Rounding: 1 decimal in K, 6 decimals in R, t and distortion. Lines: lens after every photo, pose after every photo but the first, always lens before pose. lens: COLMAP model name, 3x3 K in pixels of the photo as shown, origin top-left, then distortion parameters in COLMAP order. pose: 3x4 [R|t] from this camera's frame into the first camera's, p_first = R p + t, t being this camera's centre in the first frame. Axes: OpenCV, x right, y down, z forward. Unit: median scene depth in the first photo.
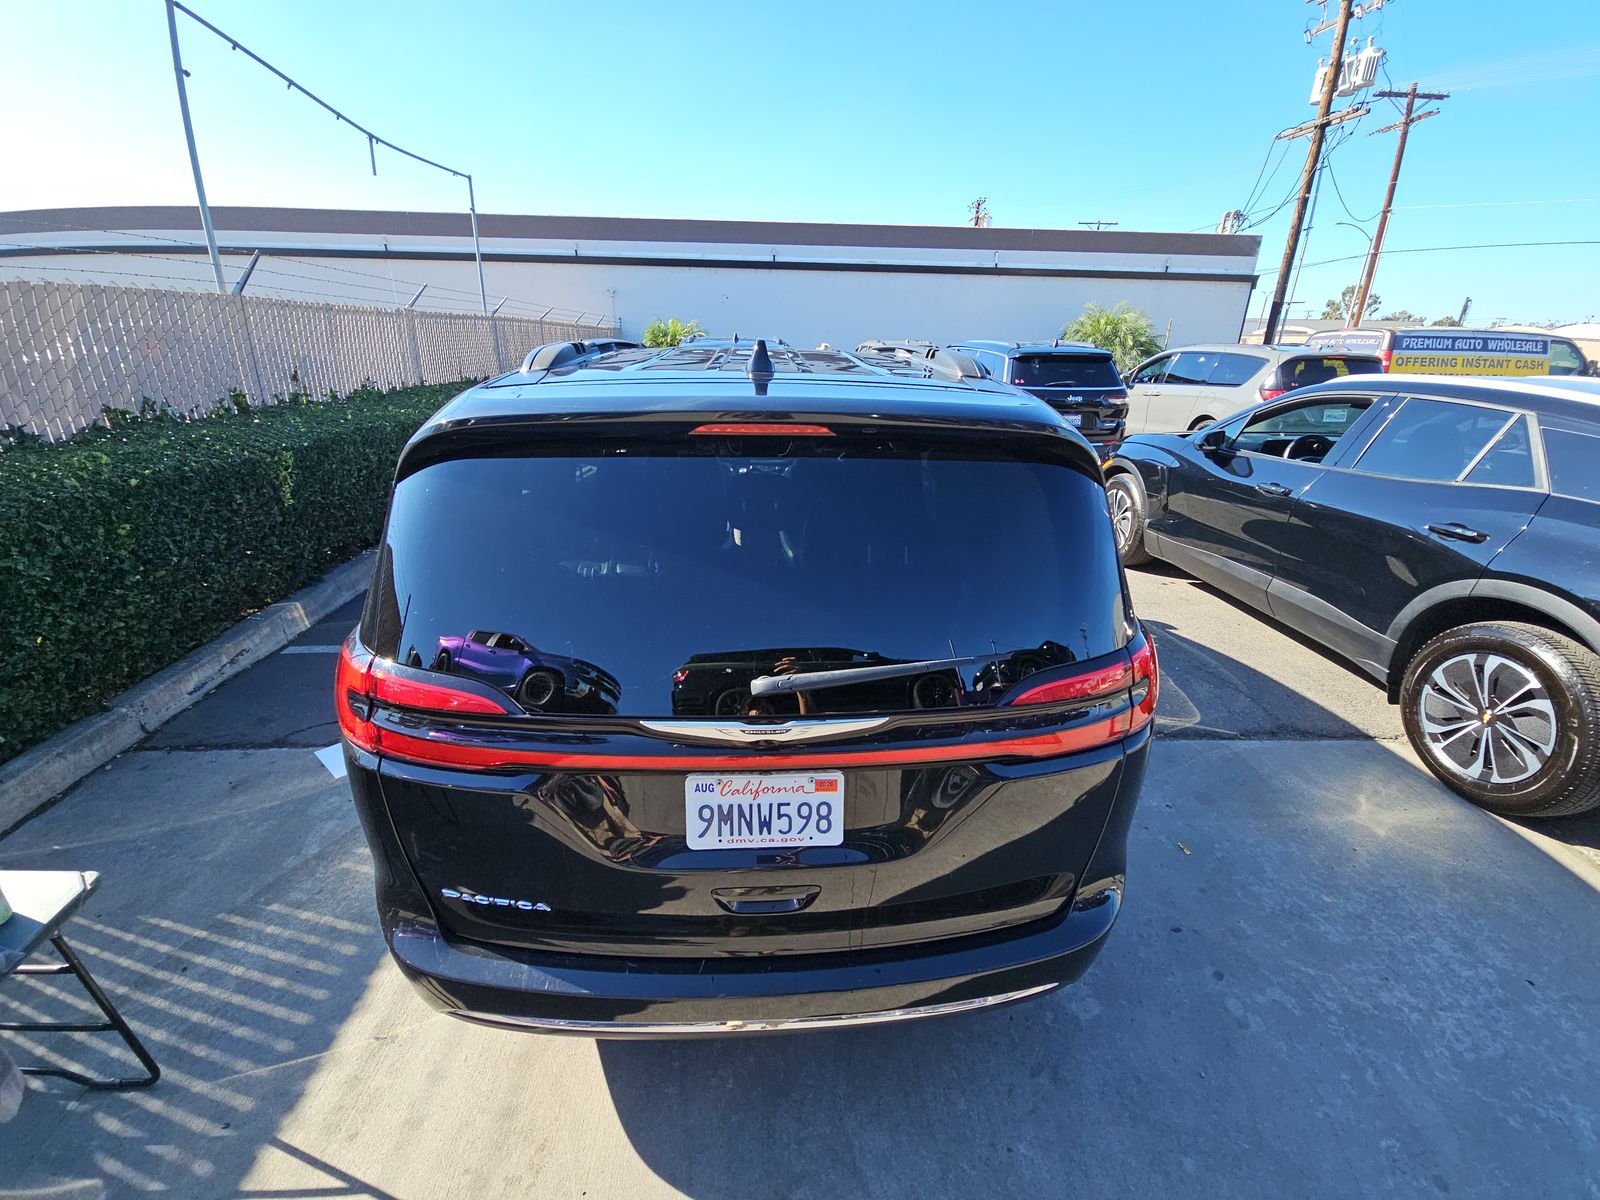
lens RADIAL K [[646.6, 0, 798.5], [0, 646.6, 609.4], [0, 0, 1]] dist [0.019355, -0.017458]
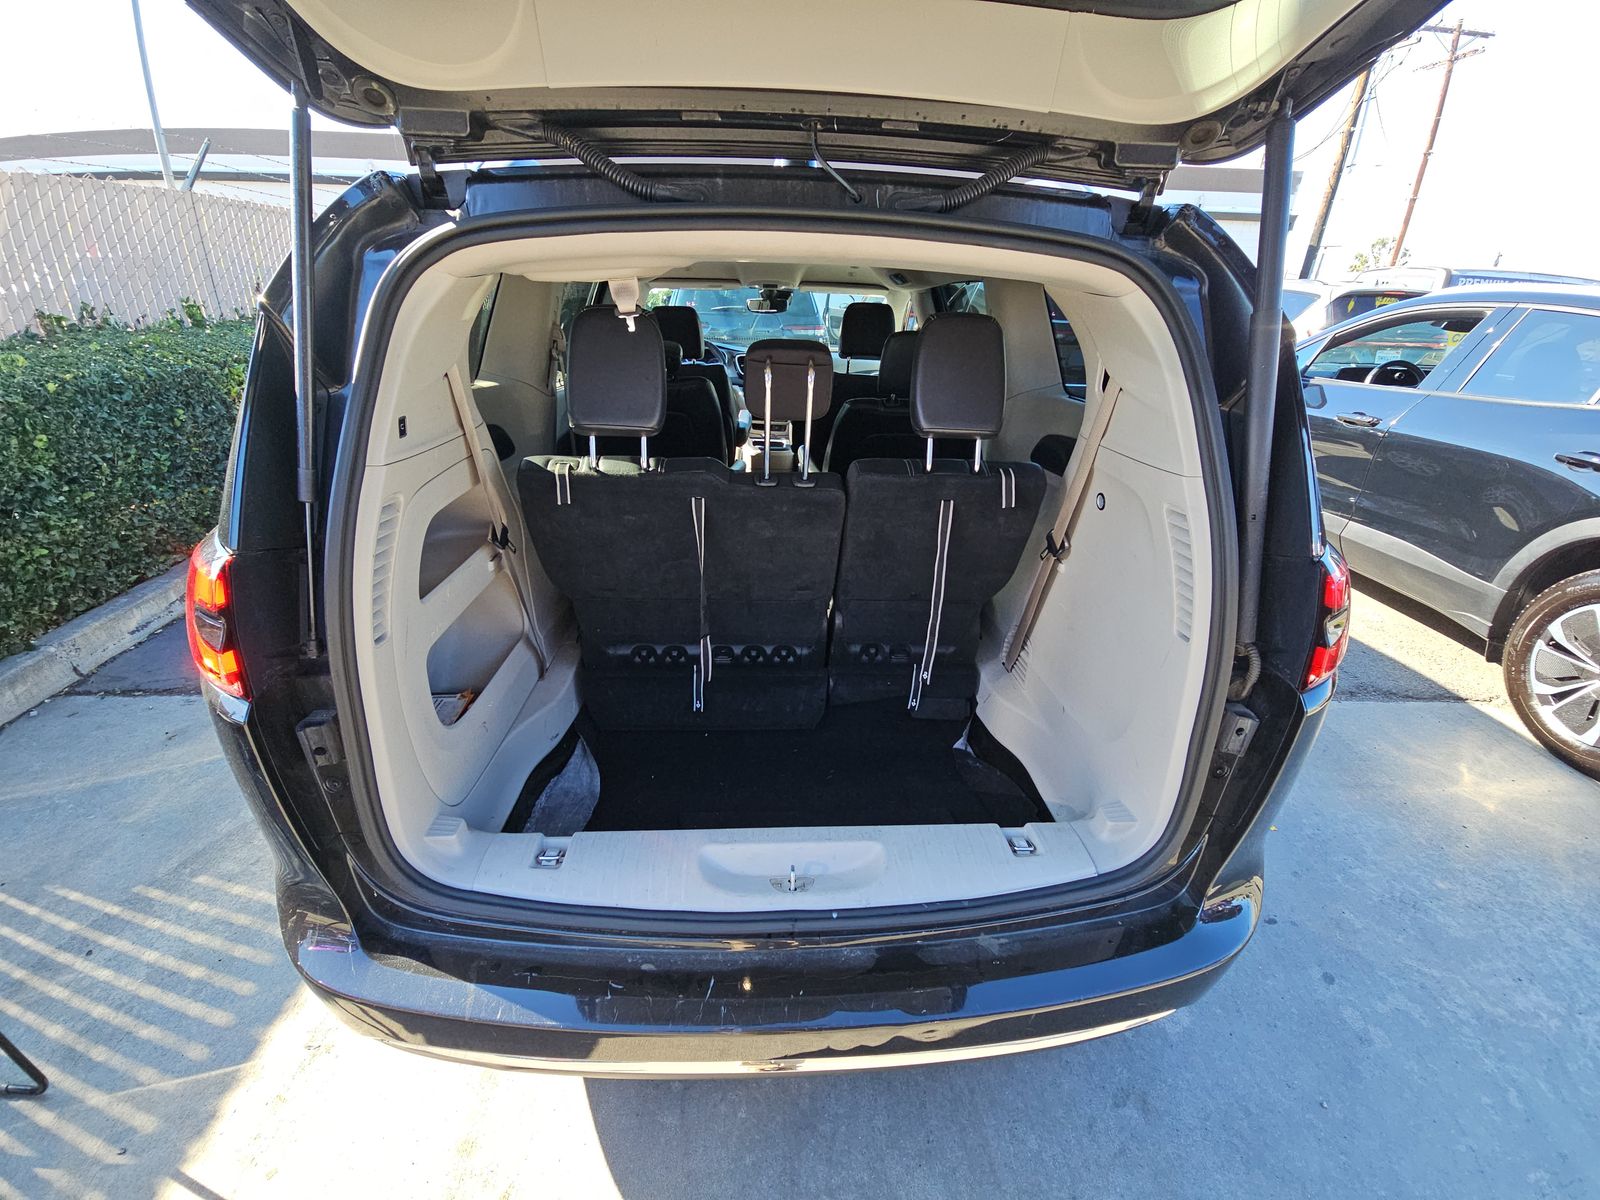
lens RADIAL K [[630.7, 0, 799.8], [0, 630.7, 610.6], [0, 0, 1]] dist [0.024333, -0.020966]
pose [[0.999898, 0.013966, 0.002956, -0.031797], [-0.014126, 0.997875, 0.063603, 0.041112], [-0.002062, -0.063638, 0.997971, 0.178360]]
